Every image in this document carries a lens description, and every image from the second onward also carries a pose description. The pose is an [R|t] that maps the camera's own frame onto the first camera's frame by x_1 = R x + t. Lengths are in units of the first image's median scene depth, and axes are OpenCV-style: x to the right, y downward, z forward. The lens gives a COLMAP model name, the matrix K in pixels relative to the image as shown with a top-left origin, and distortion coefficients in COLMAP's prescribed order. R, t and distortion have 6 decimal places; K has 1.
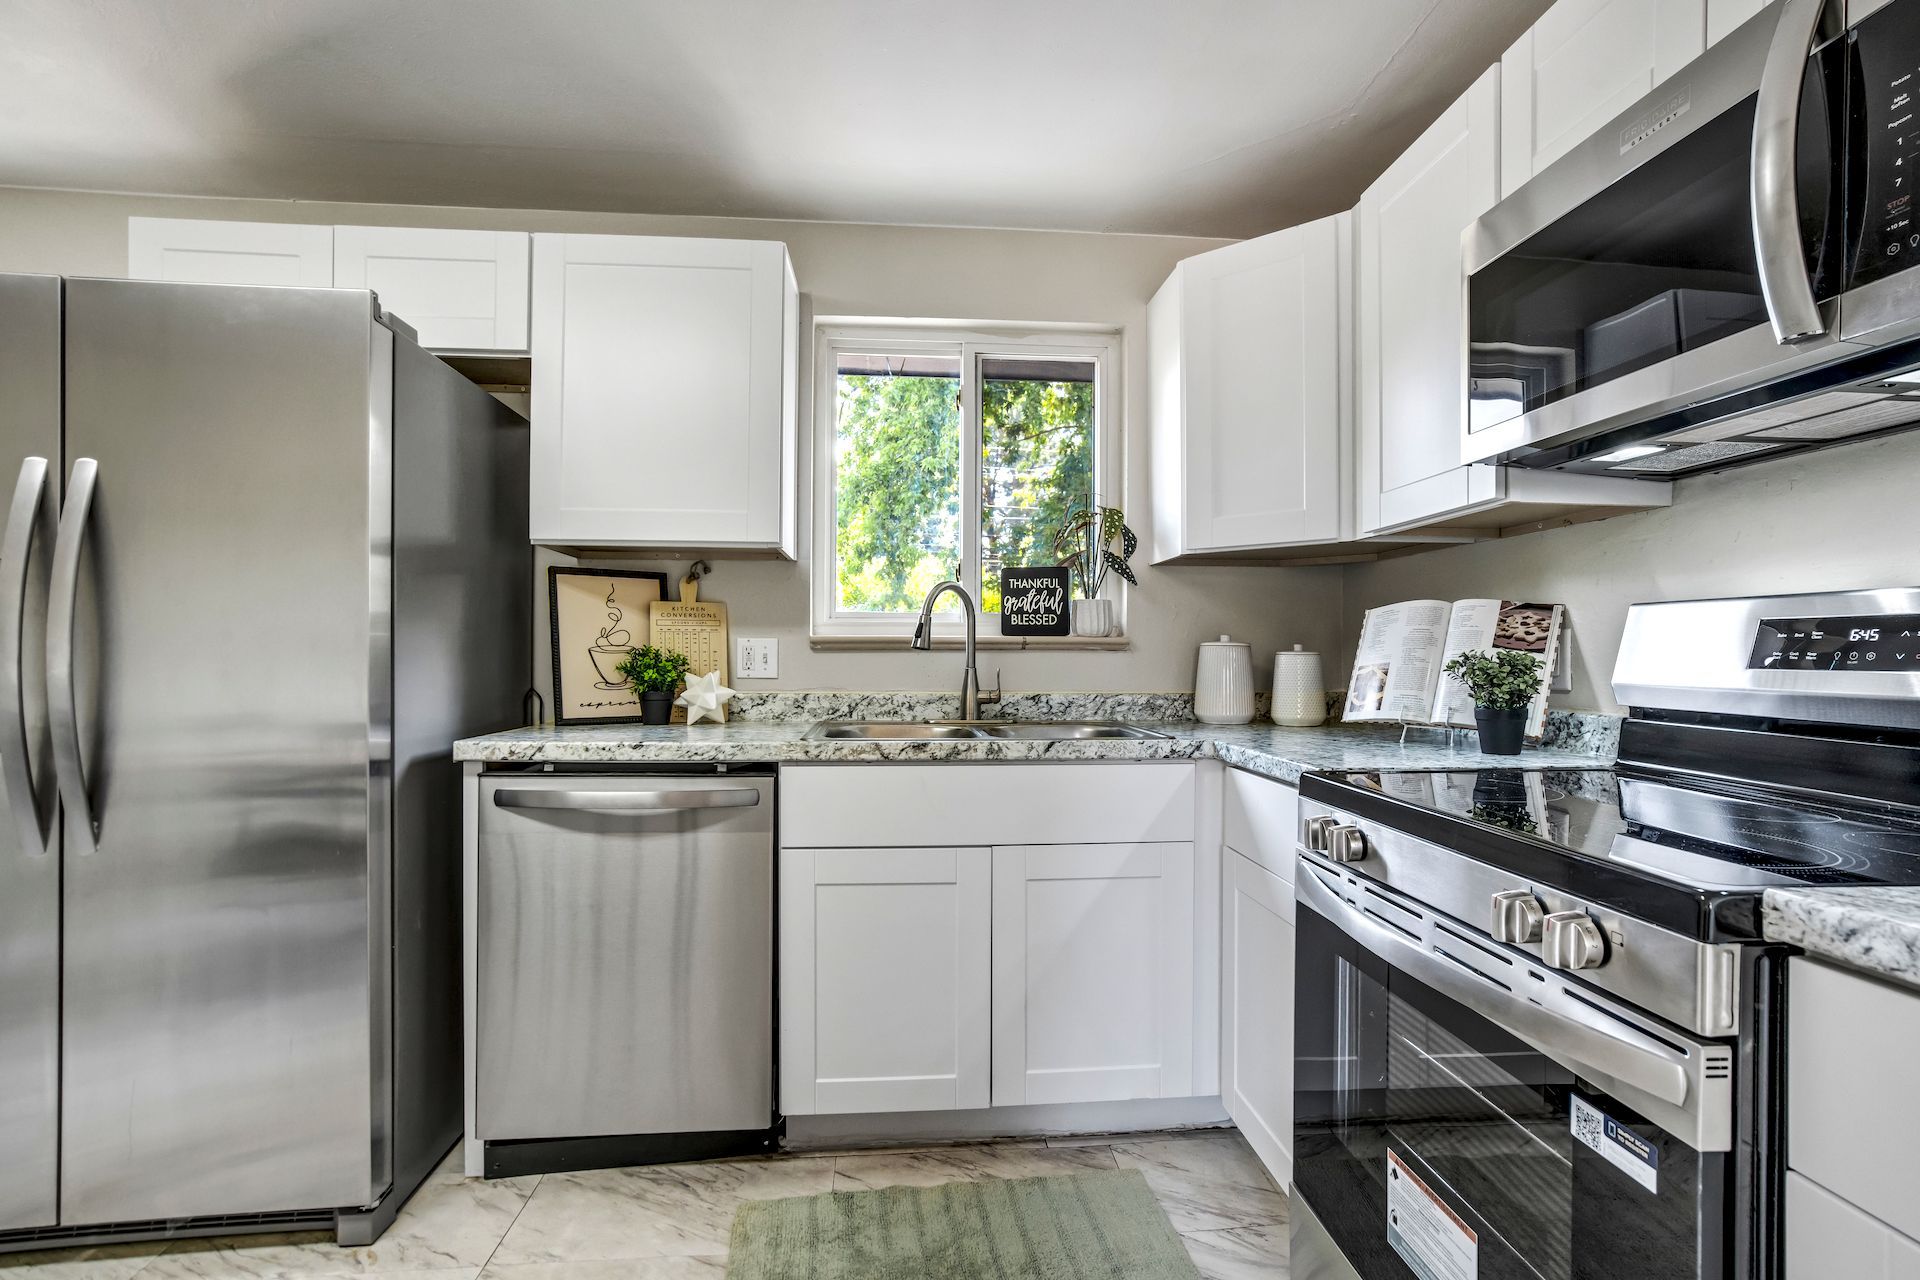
lens RADIAL K [[900.7, 0, 977.8], [0, 900.7, 662.7], [0, 0, 1]] dist [-0.035925, 0.016809]
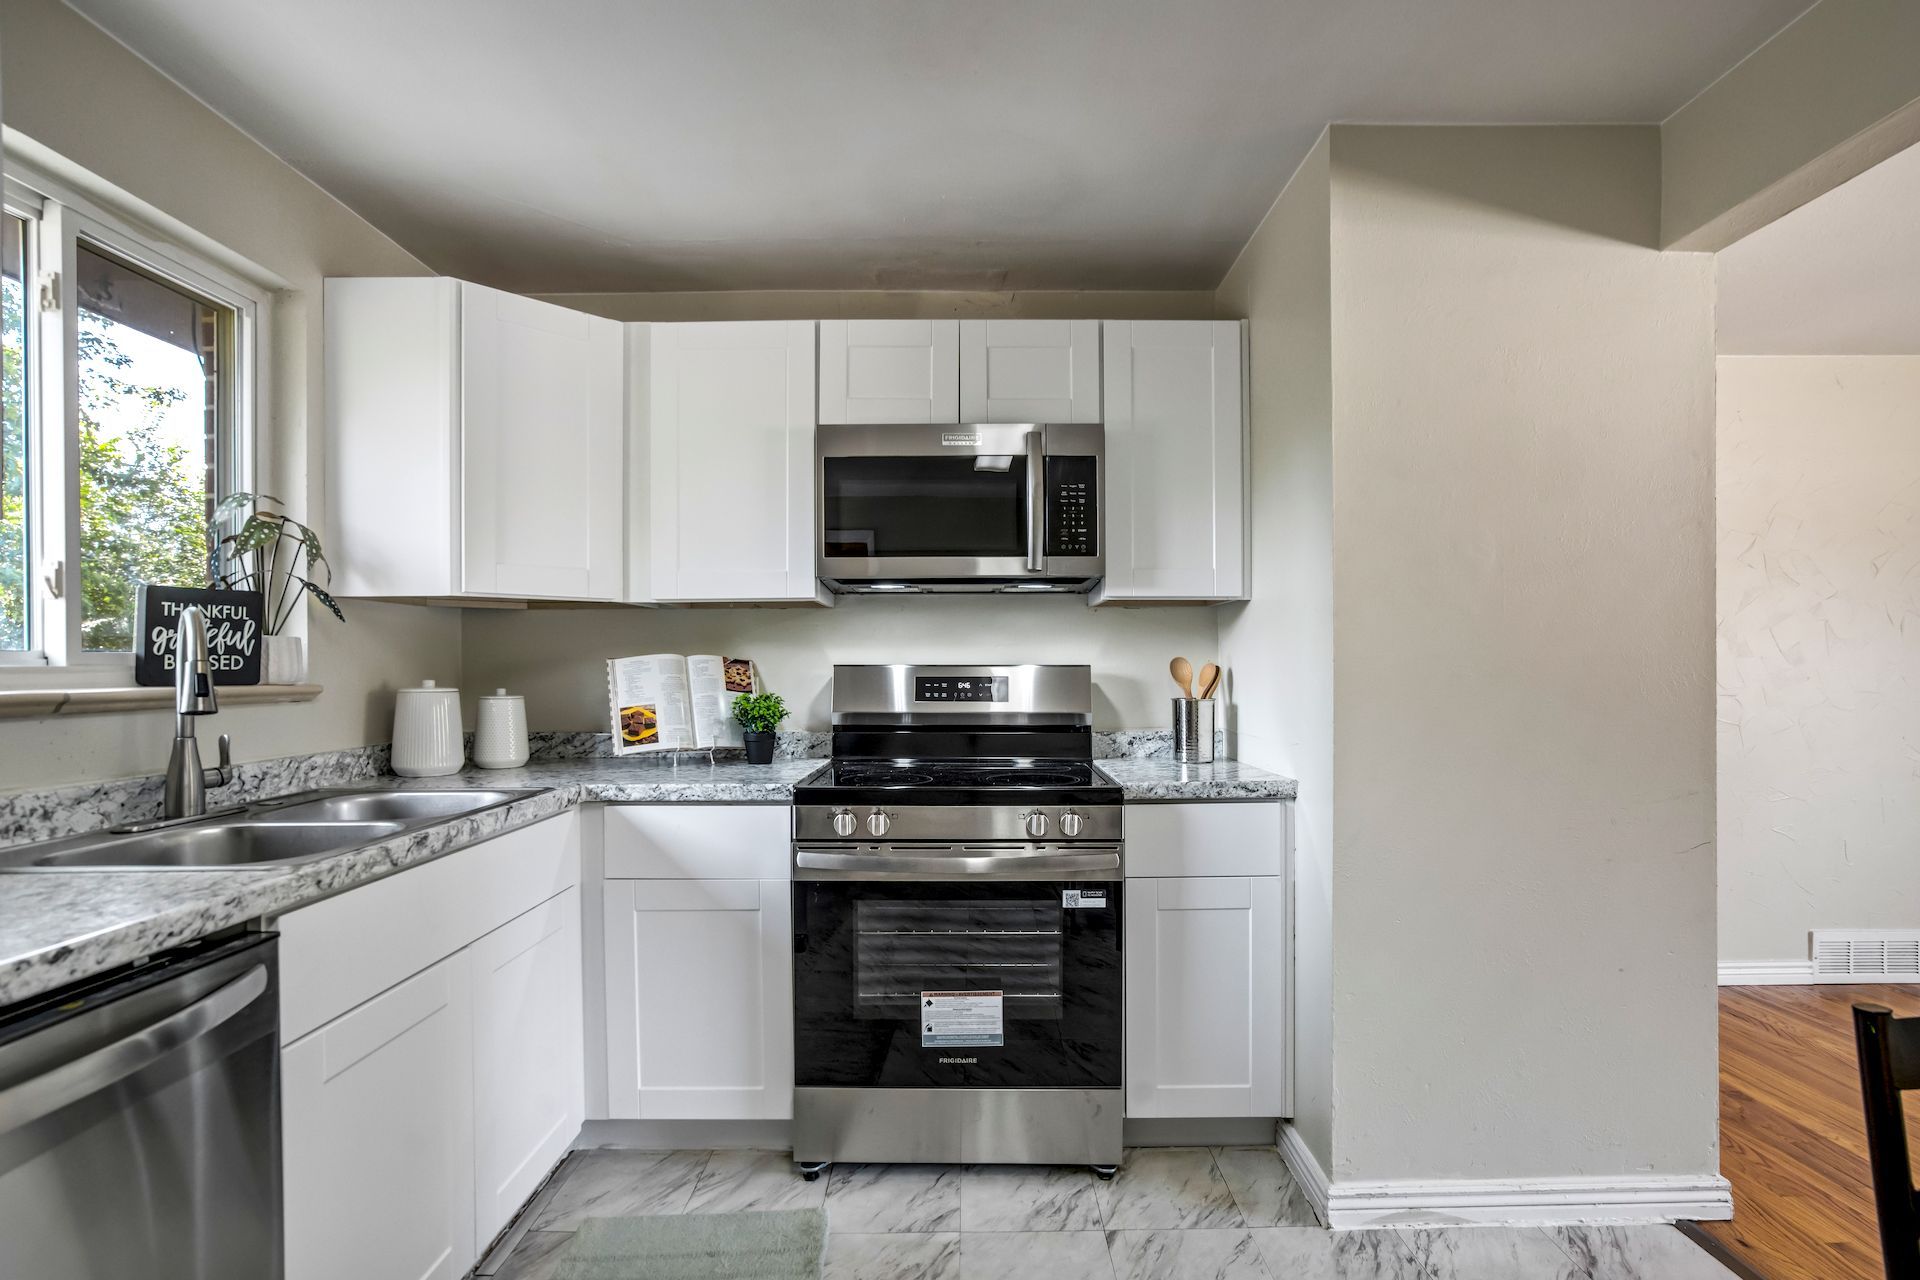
lens RADIAL K [[900.7, 0, 968.4], [0, 900.7, 668.2], [0, 0, 1]] dist [-0.035925, 0.016809]
pose [[0.088443, -0.004987, 0.996069, -0.770252], [0.015295, 0.999876, 0.003648, -0.049448], [-0.995964, 0.014912, 0.088508, 0.465935]]
